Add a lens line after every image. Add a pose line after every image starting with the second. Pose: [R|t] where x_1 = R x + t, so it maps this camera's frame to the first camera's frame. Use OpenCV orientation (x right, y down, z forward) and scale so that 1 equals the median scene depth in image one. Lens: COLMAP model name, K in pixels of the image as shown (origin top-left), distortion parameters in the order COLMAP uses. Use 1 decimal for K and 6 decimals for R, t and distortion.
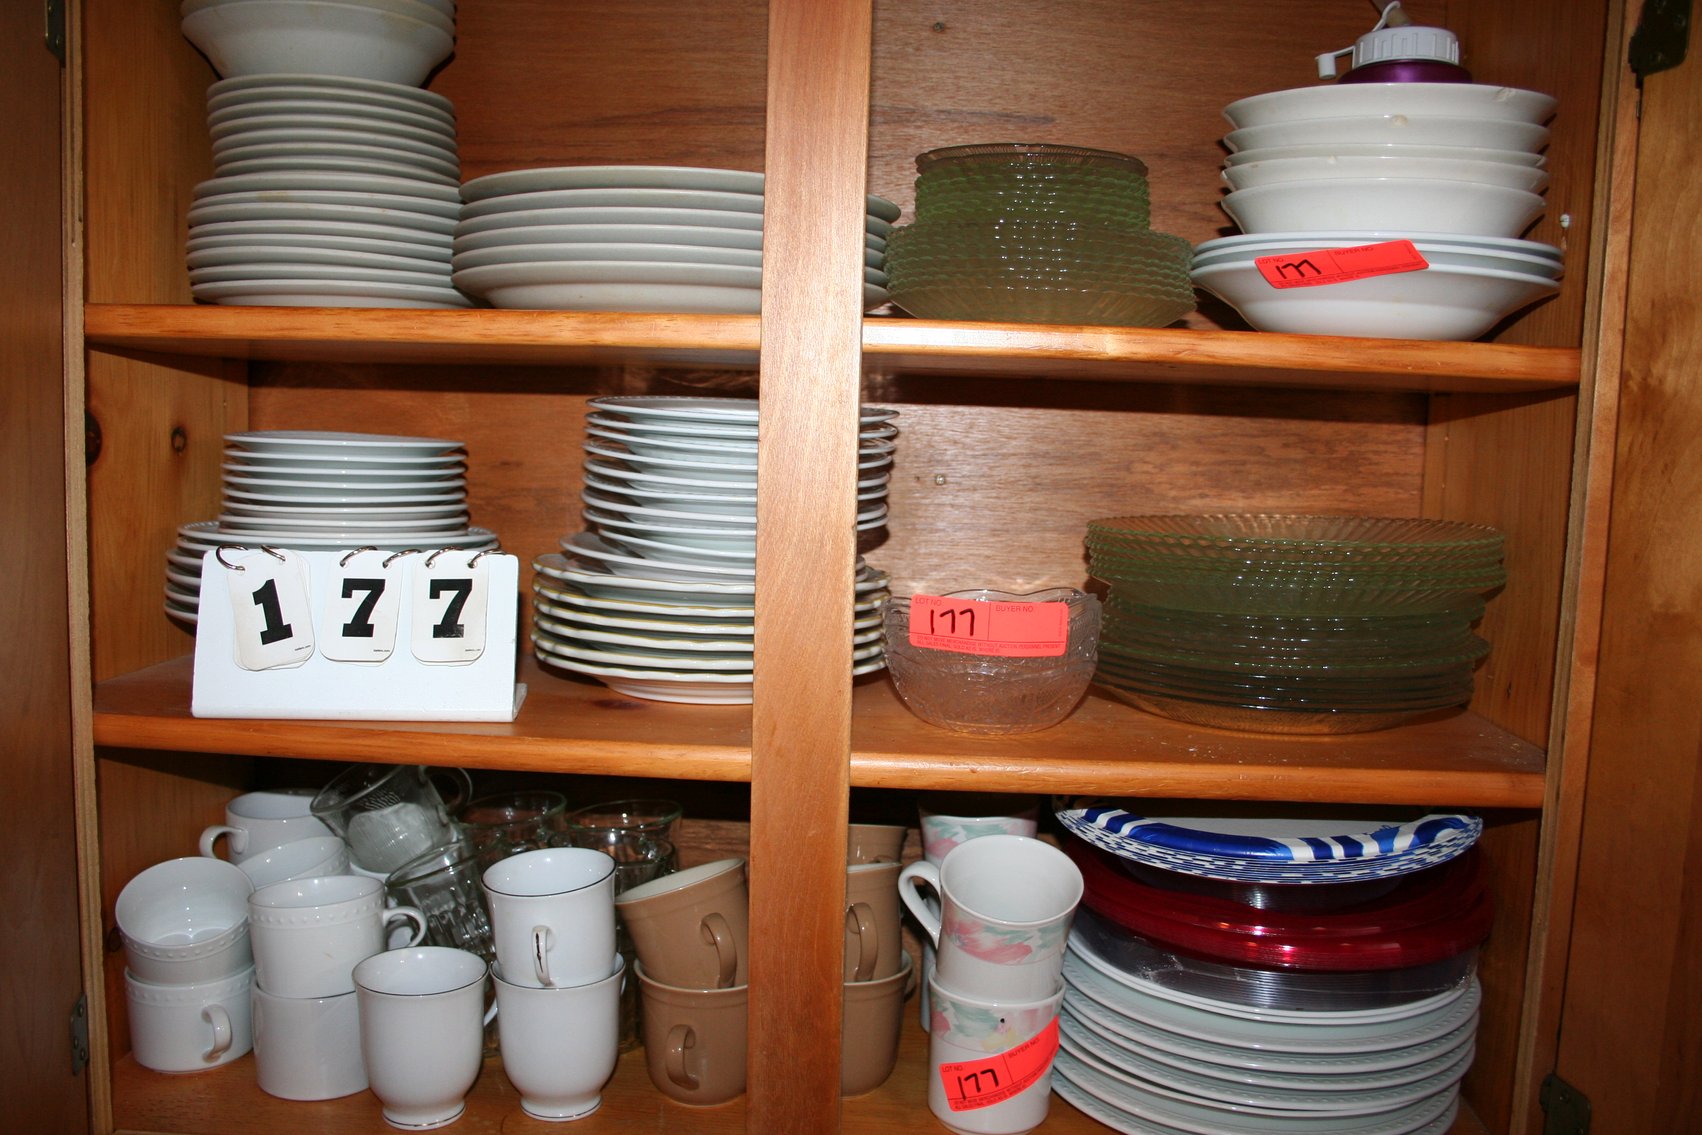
lens RADIAL K [[1407.5, 0, 840.4], [0, 1407.5, 582.3], [0, 0, 1]] dist [-0.154286, 0.121899]
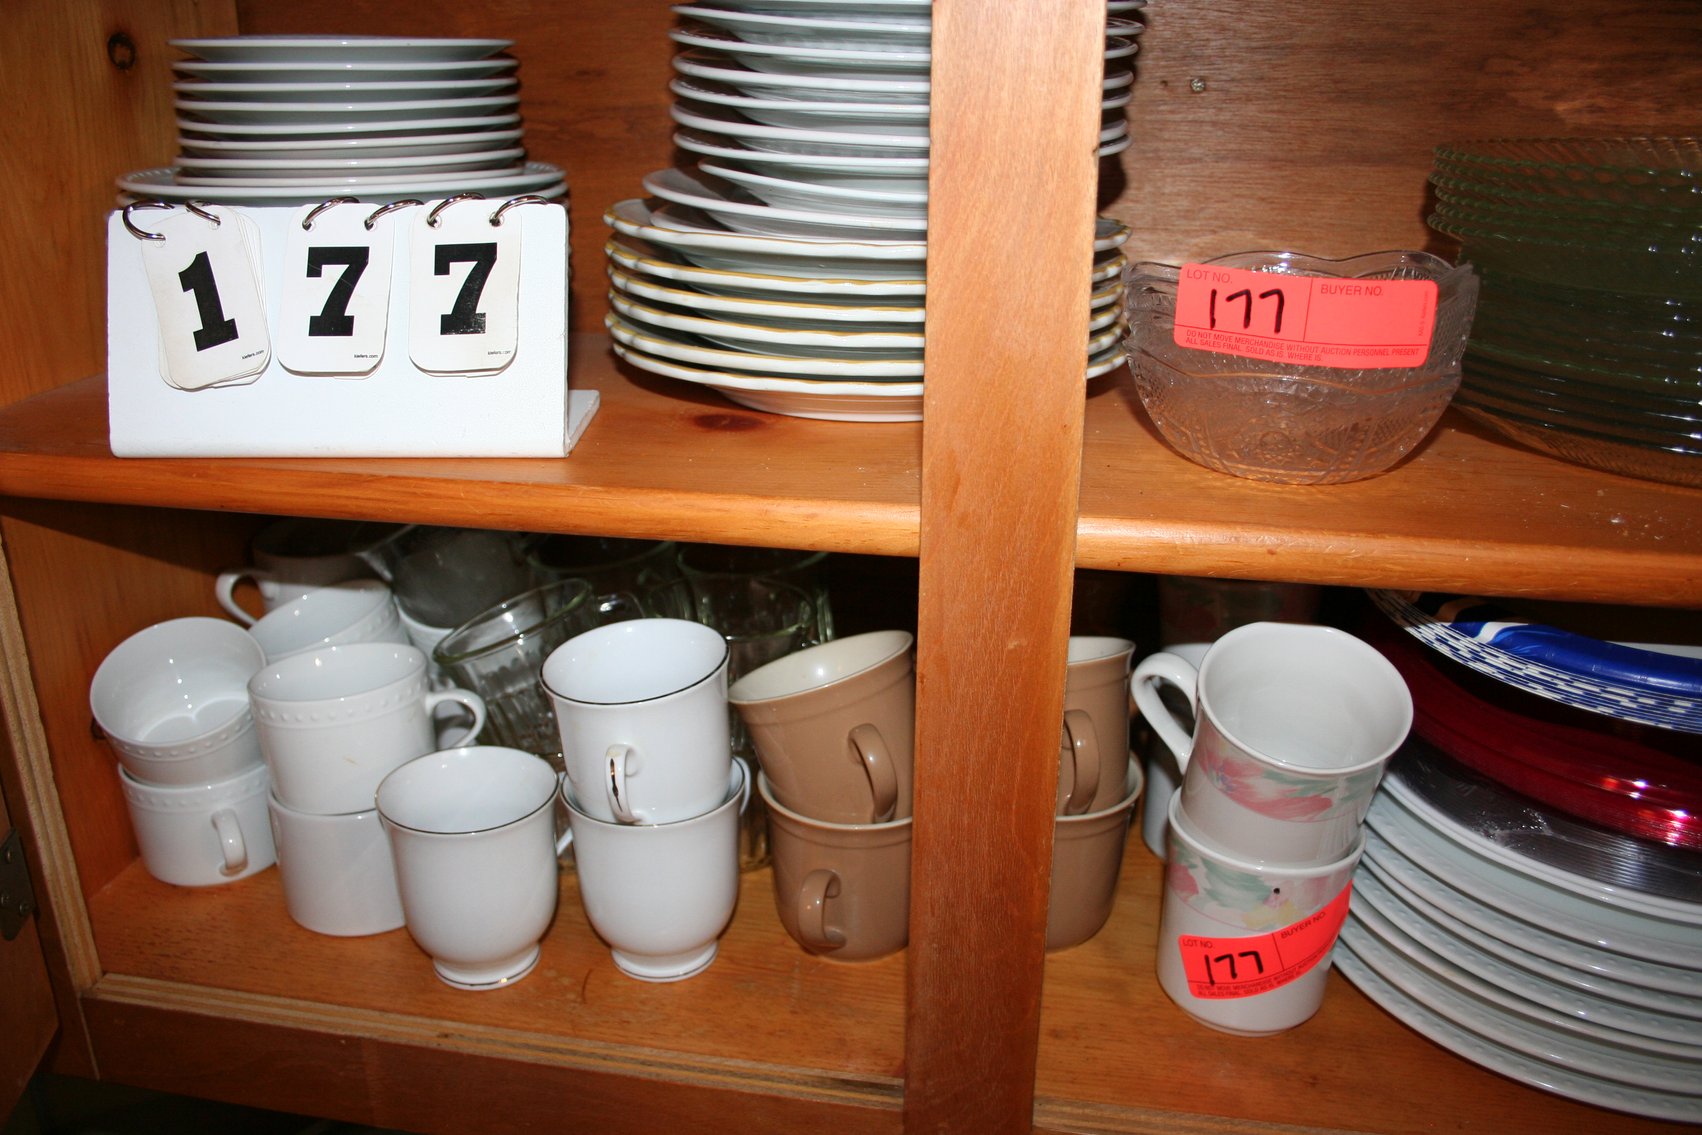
lens RADIAL K [[1407.5, 0, 839.5], [0, 1407.5, 581.2], [0, 0, 1]] dist [-0.154286, 0.121899]
pose [[0.992024, 0.022041, -0.124105, -0.018002], [0.009825, 0.968076, 0.250463, -0.009530], [0.125663, -0.249685, 0.960139, 0.338986]]
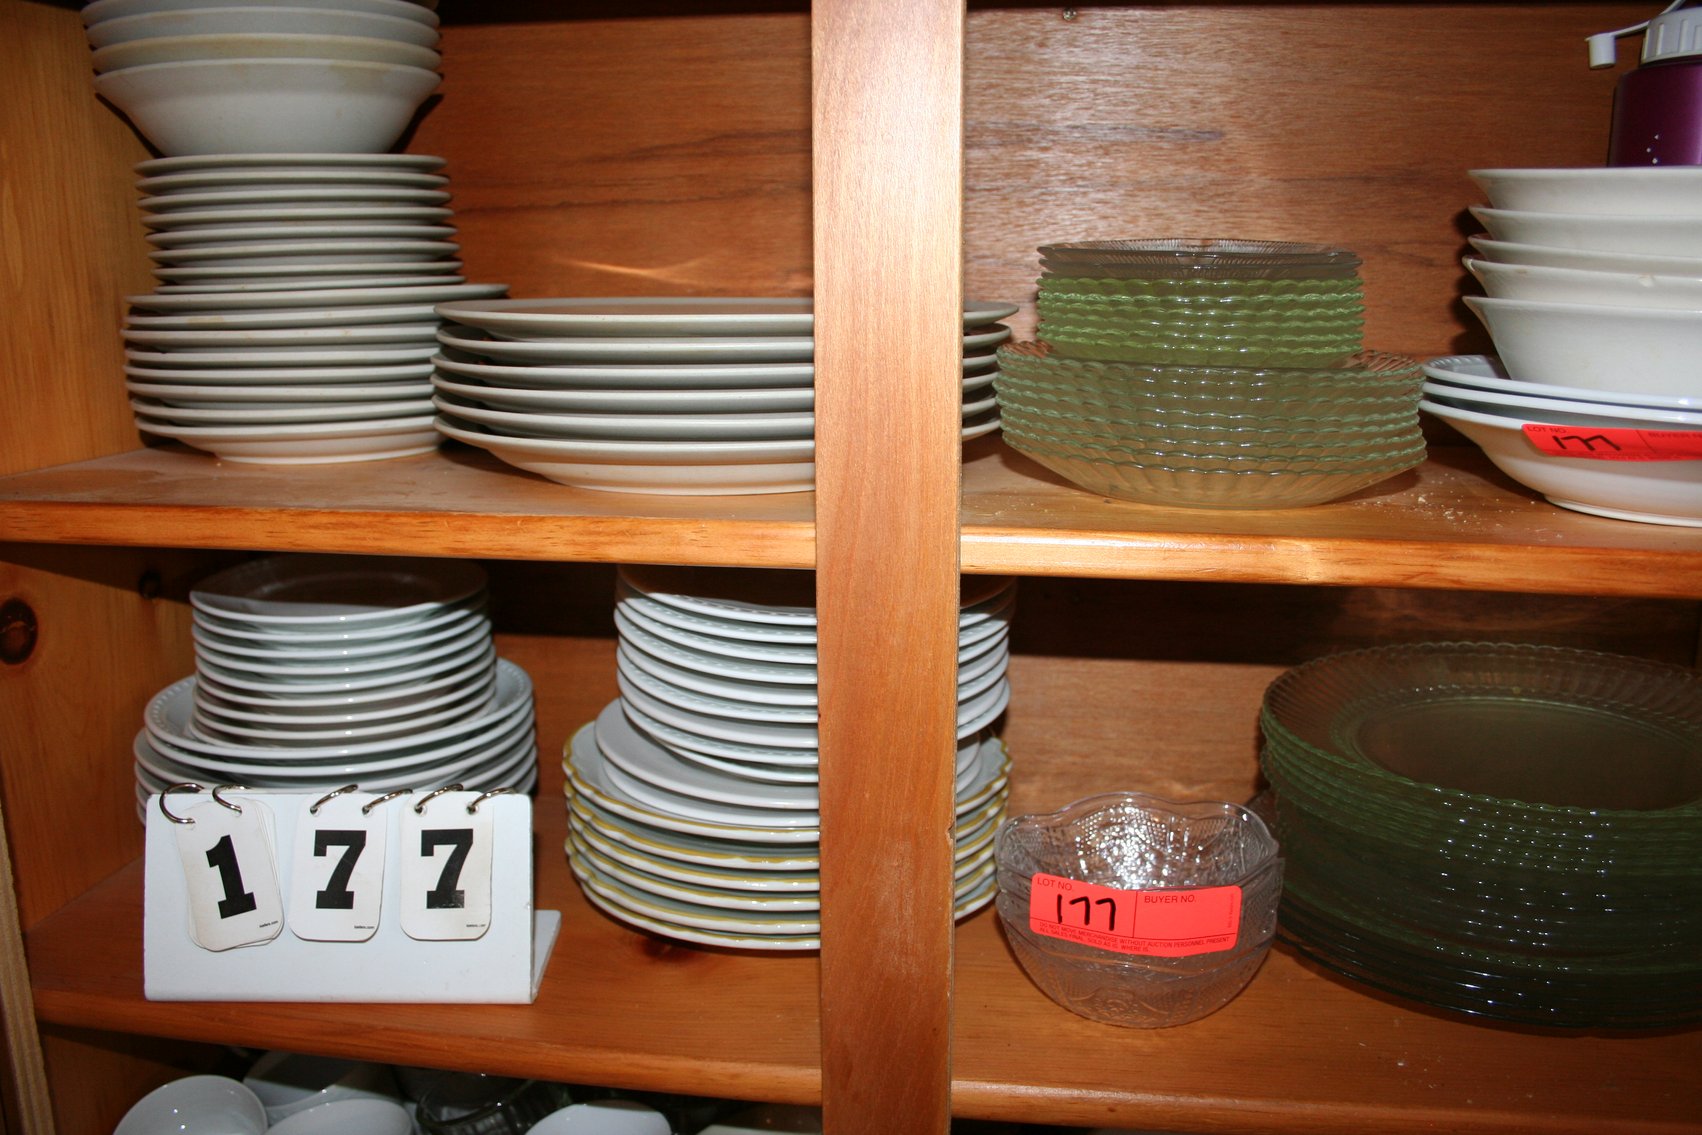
lens RADIAL K [[1407.5, 0, 839.9], [0, 1407.5, 583.3], [0, 0, 1]] dist [-0.154286, 0.121899]
pose [[0.994605, -0.010096, -0.103244, 0.024959], [0.021849, 0.993315, 0.113347, -0.217692], [0.101409, -0.114992, 0.988177, 0.248578]]
